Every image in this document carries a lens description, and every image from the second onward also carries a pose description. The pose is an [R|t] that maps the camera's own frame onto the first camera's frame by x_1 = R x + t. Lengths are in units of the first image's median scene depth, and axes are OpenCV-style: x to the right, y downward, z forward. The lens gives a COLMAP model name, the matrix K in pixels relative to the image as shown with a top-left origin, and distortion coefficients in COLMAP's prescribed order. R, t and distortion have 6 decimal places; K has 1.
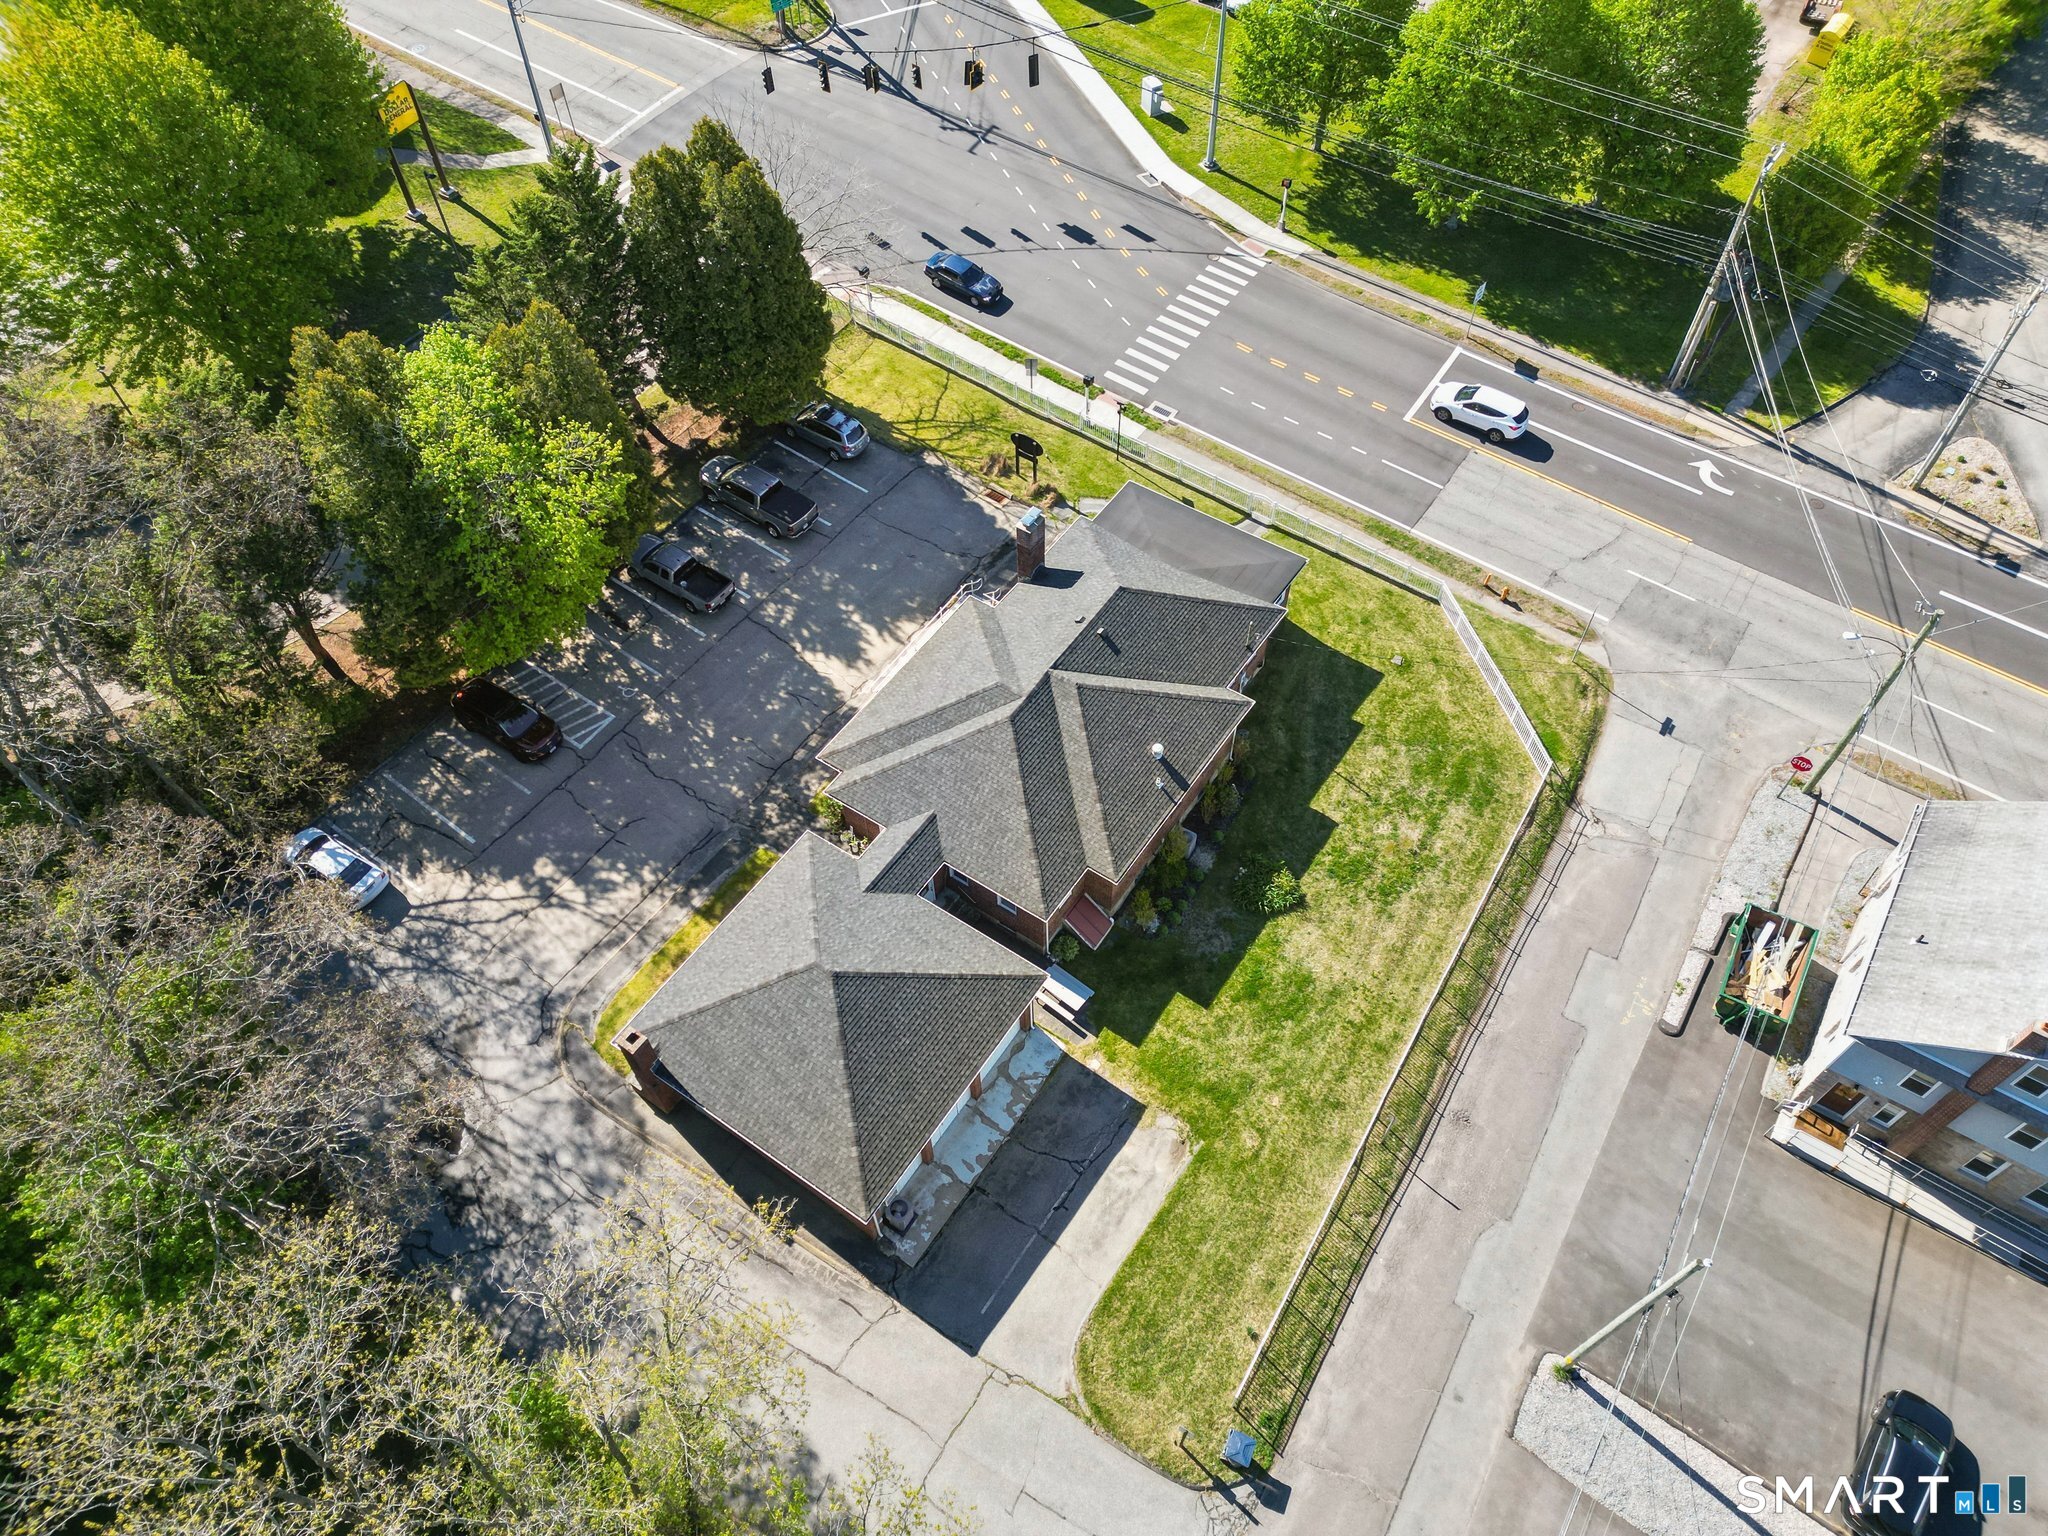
lens RADIAL K [[1428.4, 0, 1012.8], [0, 1428.4, 769.5], [0, 0, 1]] dist [0.065878, -0.047610]
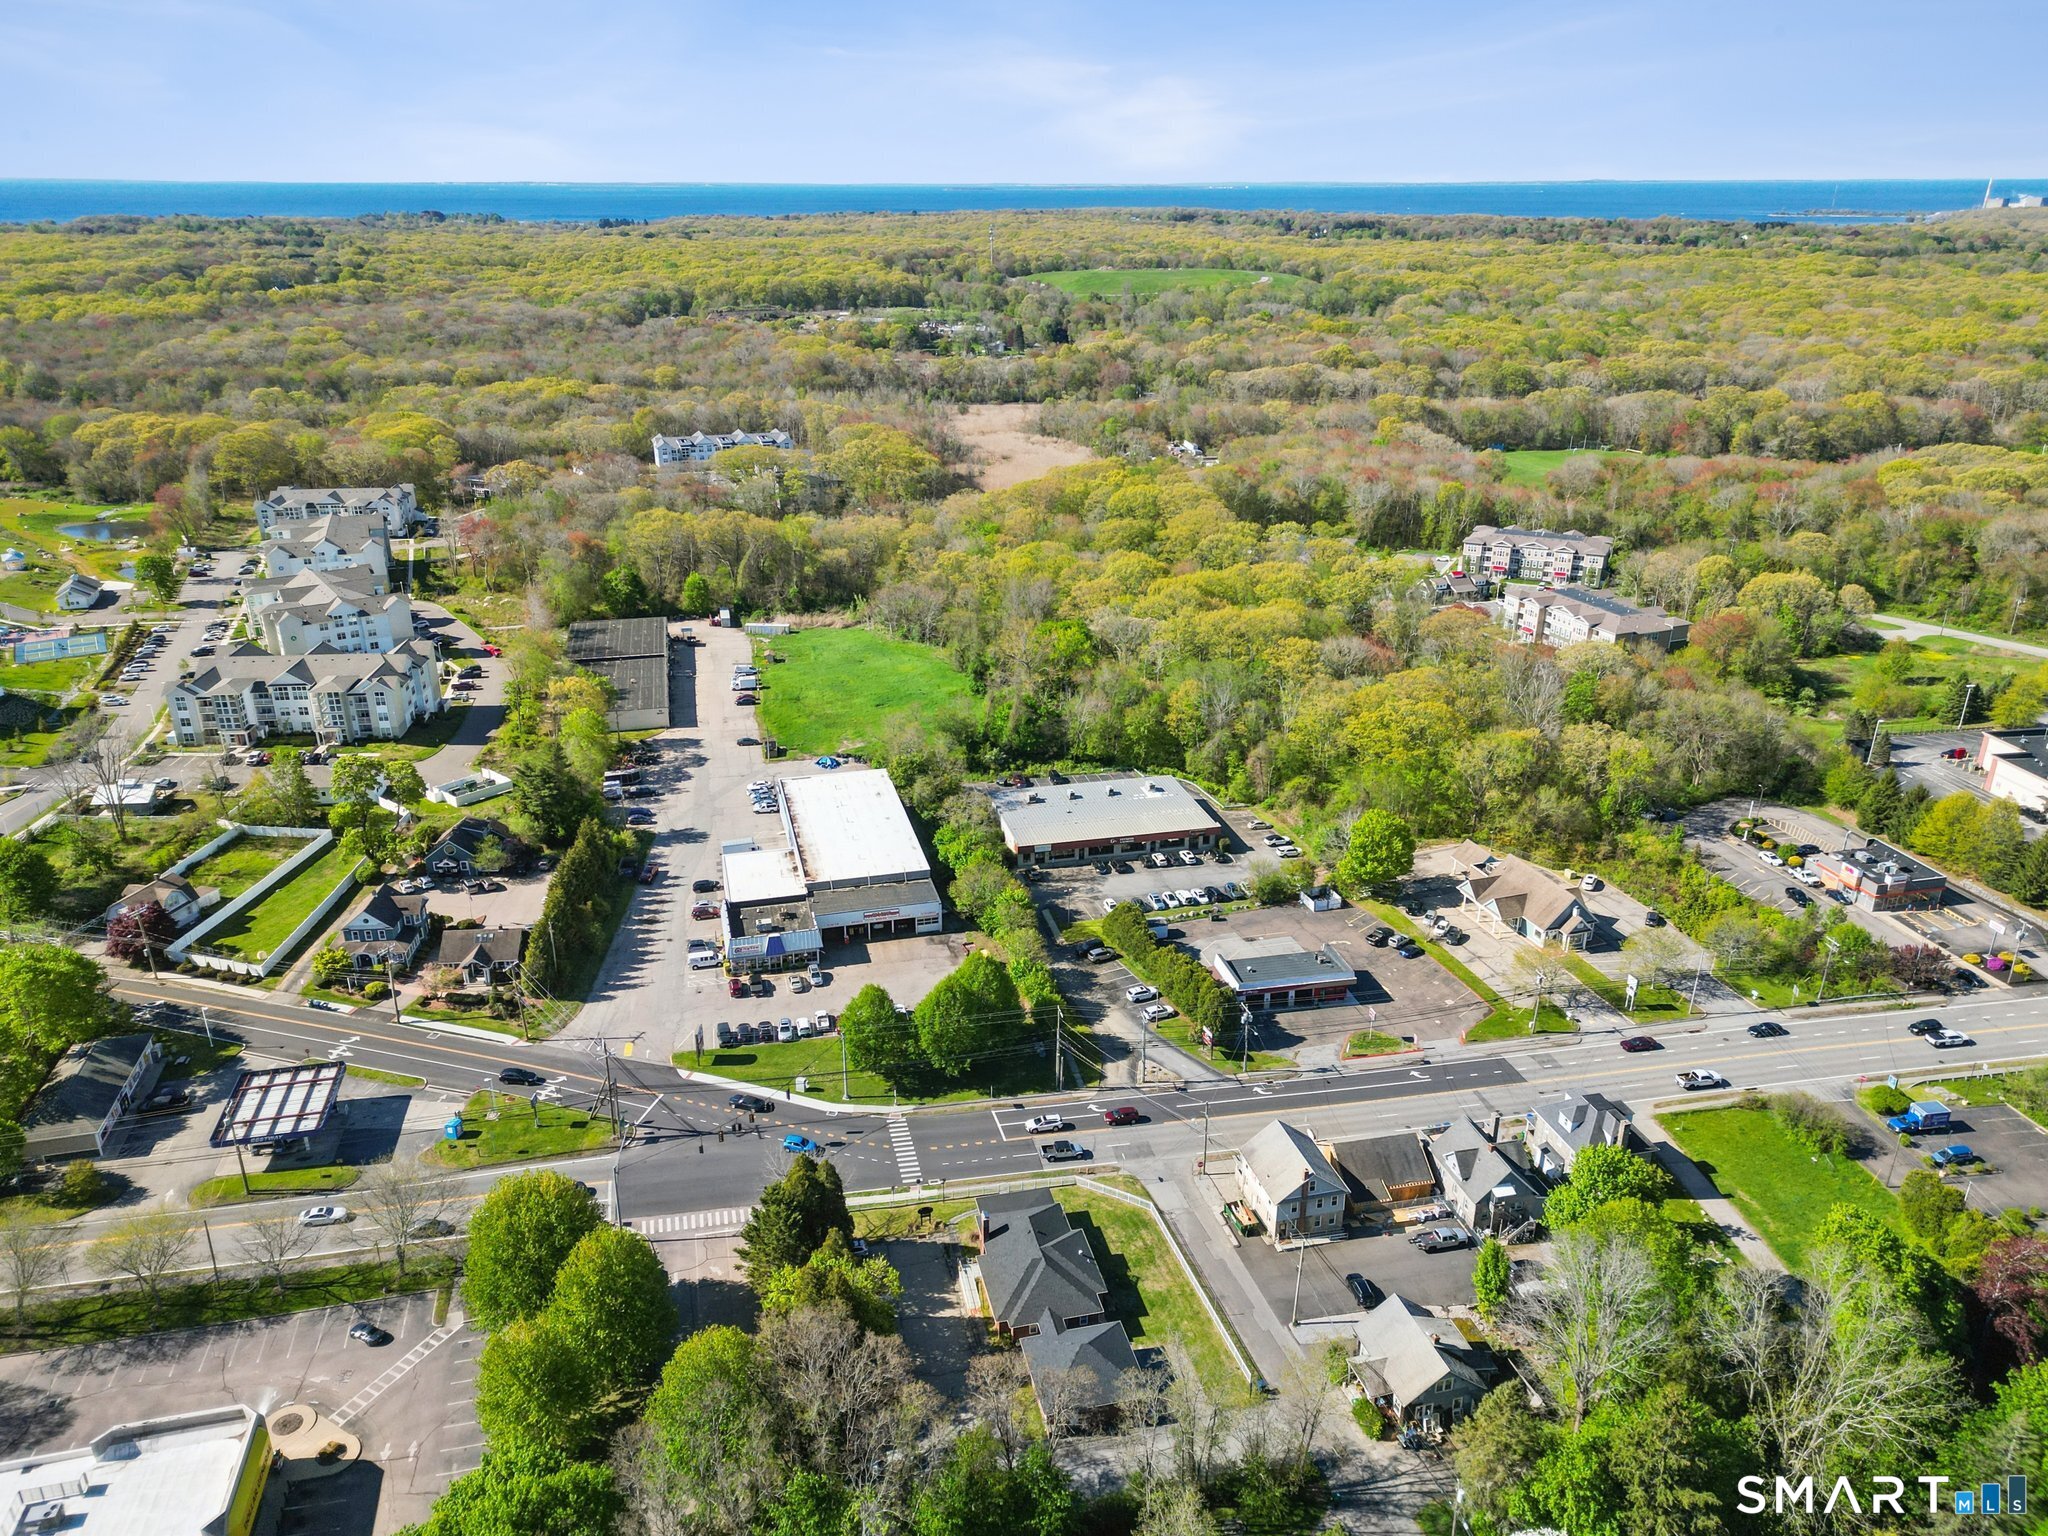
lens RADIAL K [[1428.4, 0, 1012.8], [0, 1428.4, 769.5], [0, 0, 1]] dist [0.065878, -0.047610]
pose [[0.672430, -0.265674, 0.690836, -1.558377], [0.590388, 0.755453, -0.284135, -0.005917], [-0.446407, 0.598923, 0.664840, -1.324622]]
